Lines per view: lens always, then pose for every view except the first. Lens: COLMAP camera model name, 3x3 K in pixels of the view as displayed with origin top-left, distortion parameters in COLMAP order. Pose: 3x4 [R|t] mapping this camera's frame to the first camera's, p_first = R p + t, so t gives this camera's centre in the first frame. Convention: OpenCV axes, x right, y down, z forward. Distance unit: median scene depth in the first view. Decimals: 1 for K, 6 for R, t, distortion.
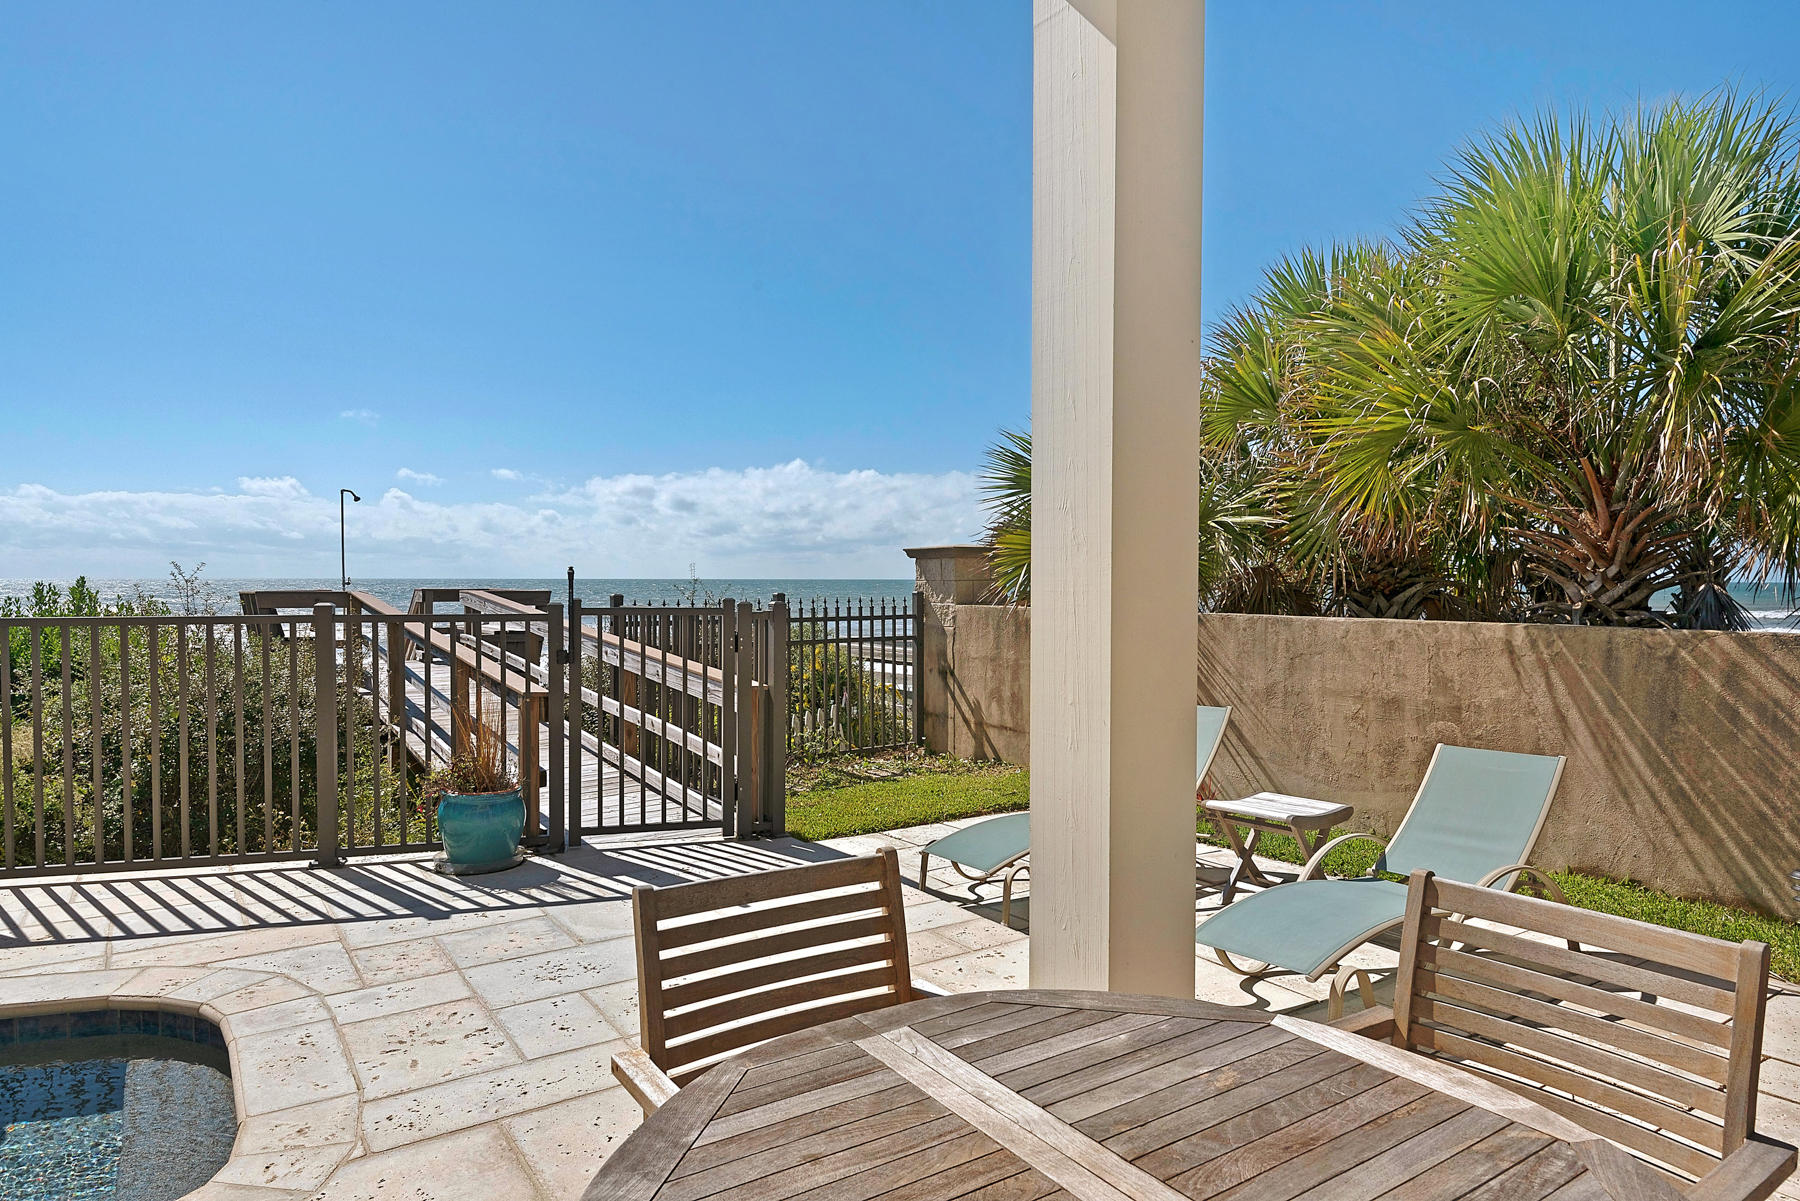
lens RADIAL K [[1062.8, 0, 900.0], [0, 1062.8, 600.5], [0, 0, 1]] dist [0.006199, 0.000297]
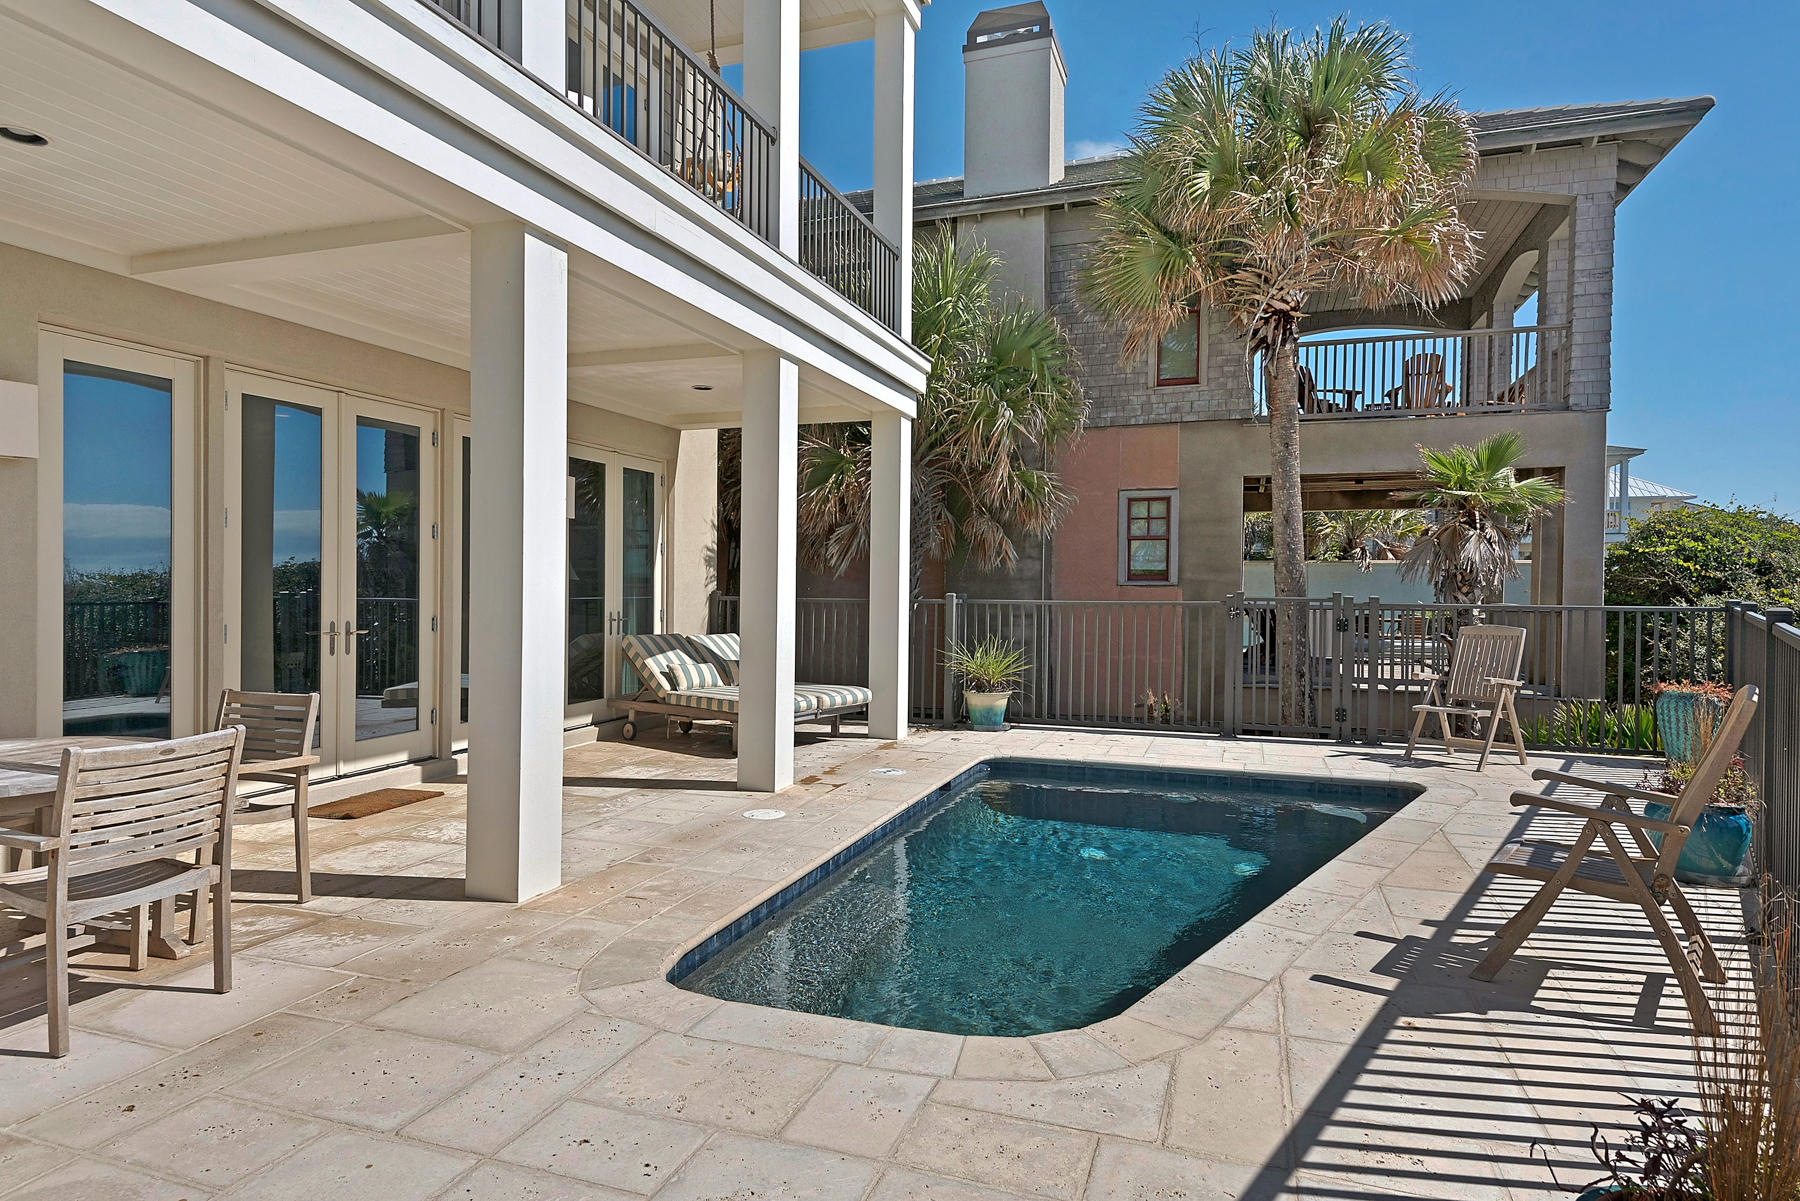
lens RADIAL K [[1023.6, 0, 900.0], [0, 1023.6, 600.5], [0, 0, 1]] dist [-0.000743, -0.001343]
pose [[-0.794973, 0.005565, -0.606619, -0.030223], [-0.018428, 0.999275, 0.033317, -0.015562], [0.606365, 0.037664, -0.794294, 1.150463]]
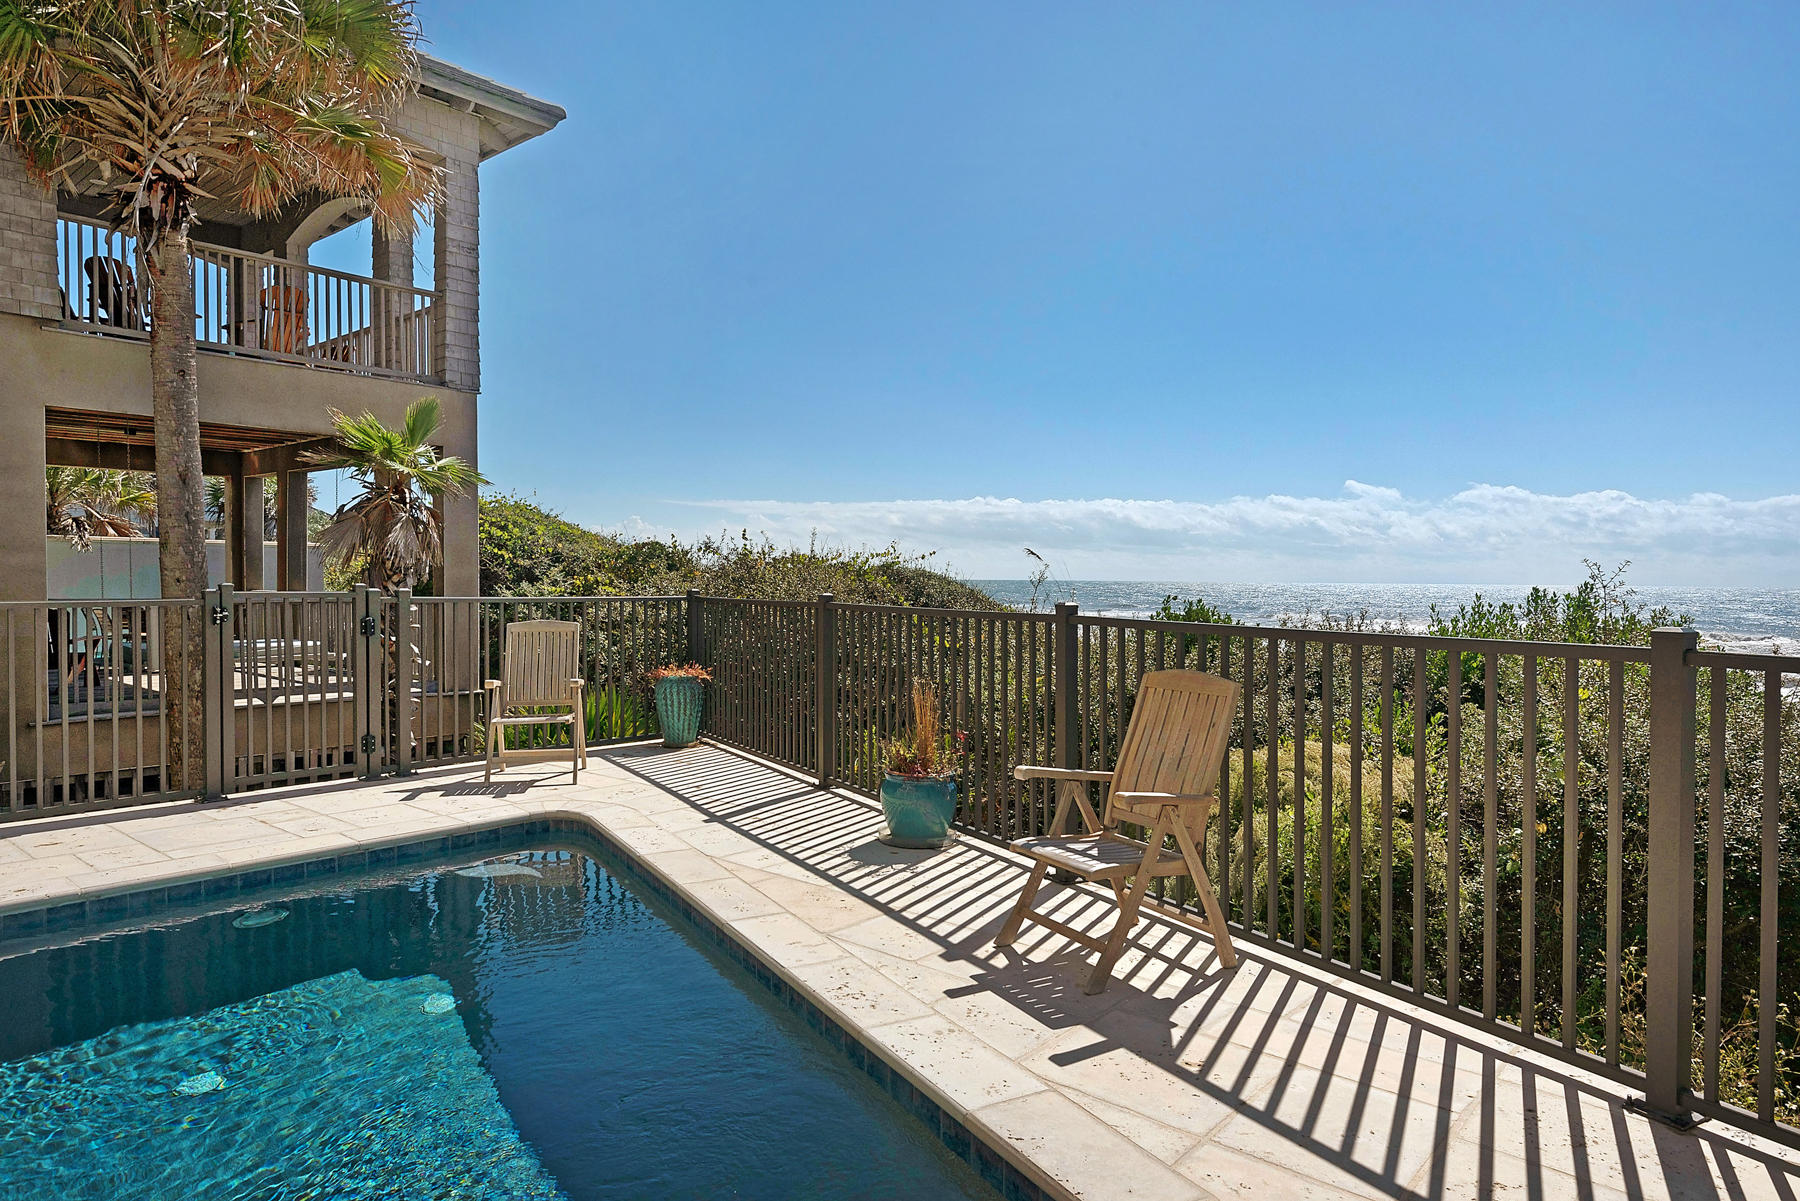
lens RADIAL K [[1110.2, 0, 900.0], [0, 1110.2, 600.5], [0, 0, 1]] dist [0.020157, -0.000366]
pose [[0.258979, 0.022178, -0.965628, -0.101522], [-0.031426, 0.999401, 0.014525, -0.006089], [0.965372, 0.026585, 0.259521, 0.504233]]
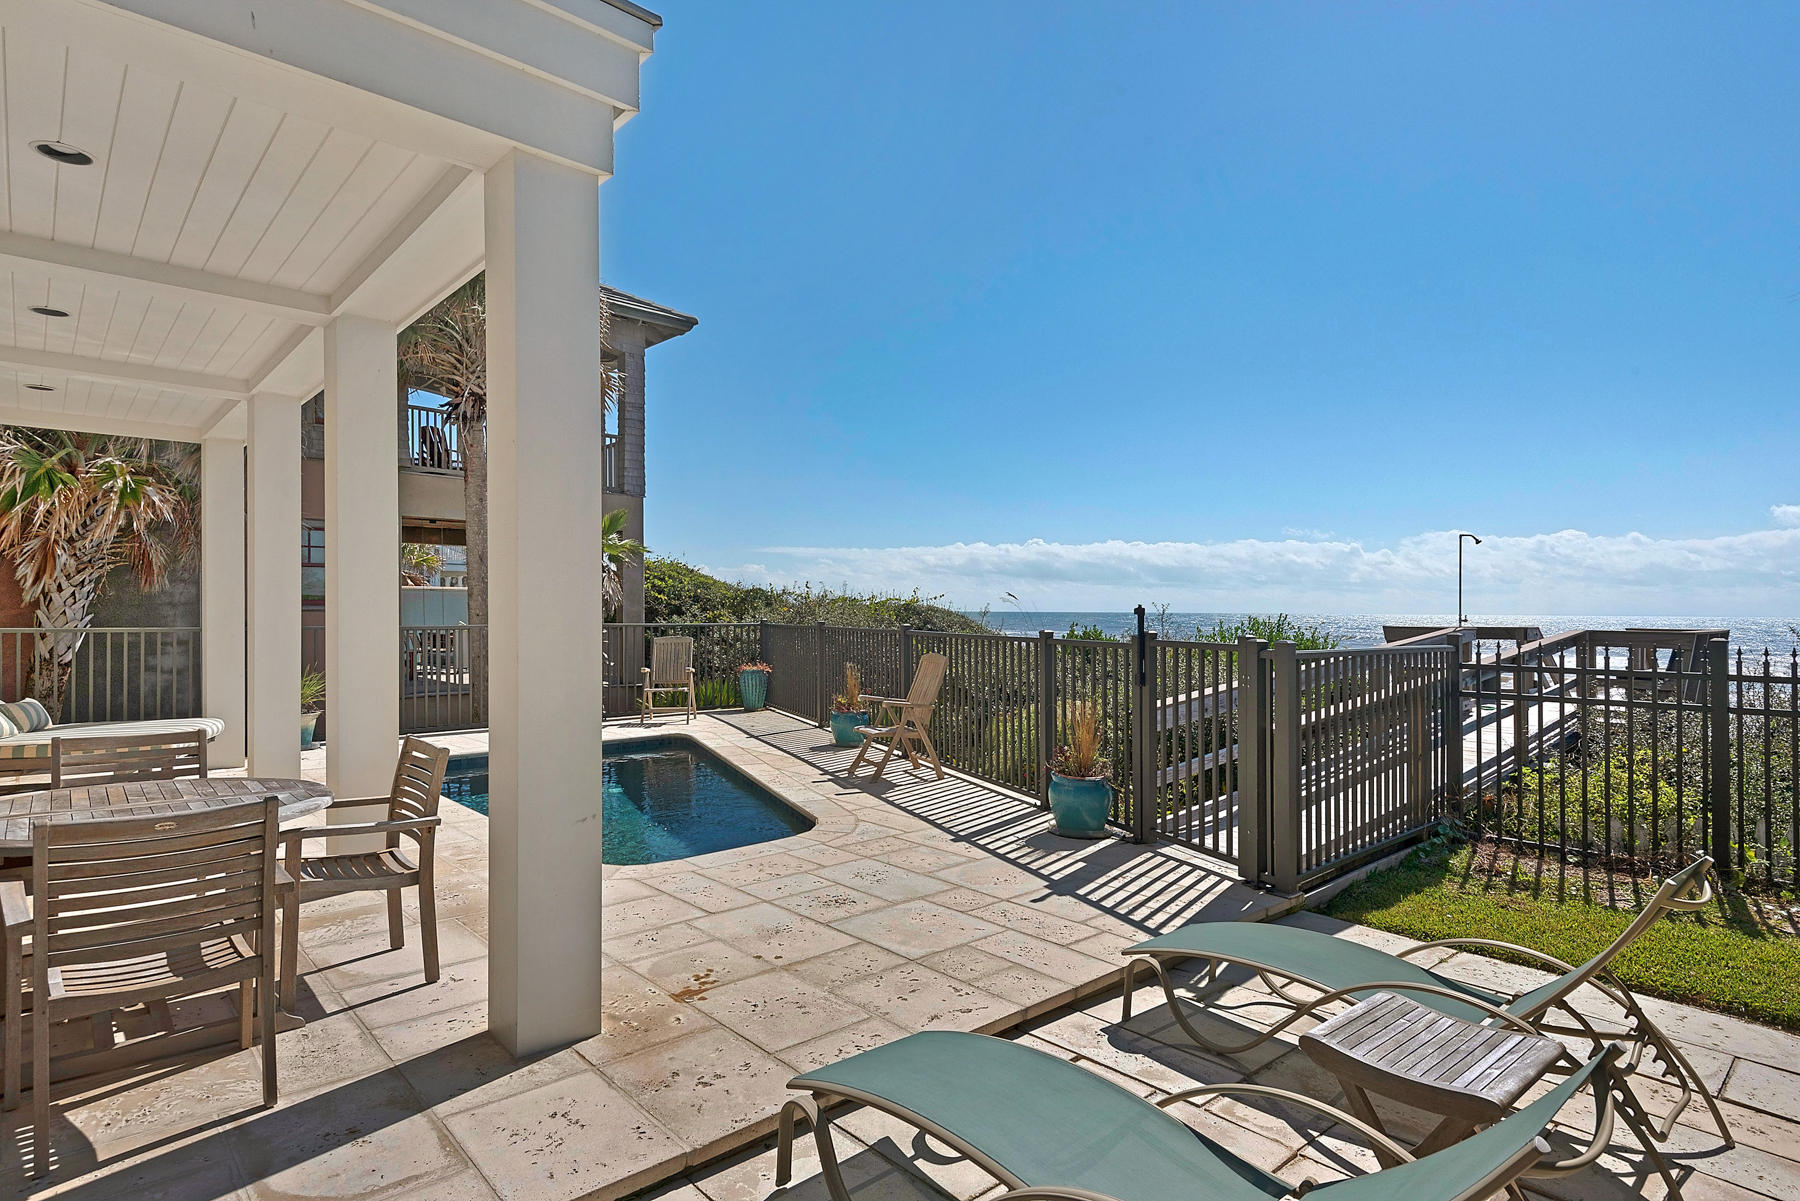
lens RADIAL K [[955.7, 0, 900.0], [0, 955.7, 600.5], [0, 0, 1]] dist [0.066205, -0.000288]
pose [[0.148289, -0.008396, -0.988908, 0.786661], [-0.026122, 0.999582, -0.012404, -0.016789], [0.988599, 0.027671, 0.148007, 0.636769]]
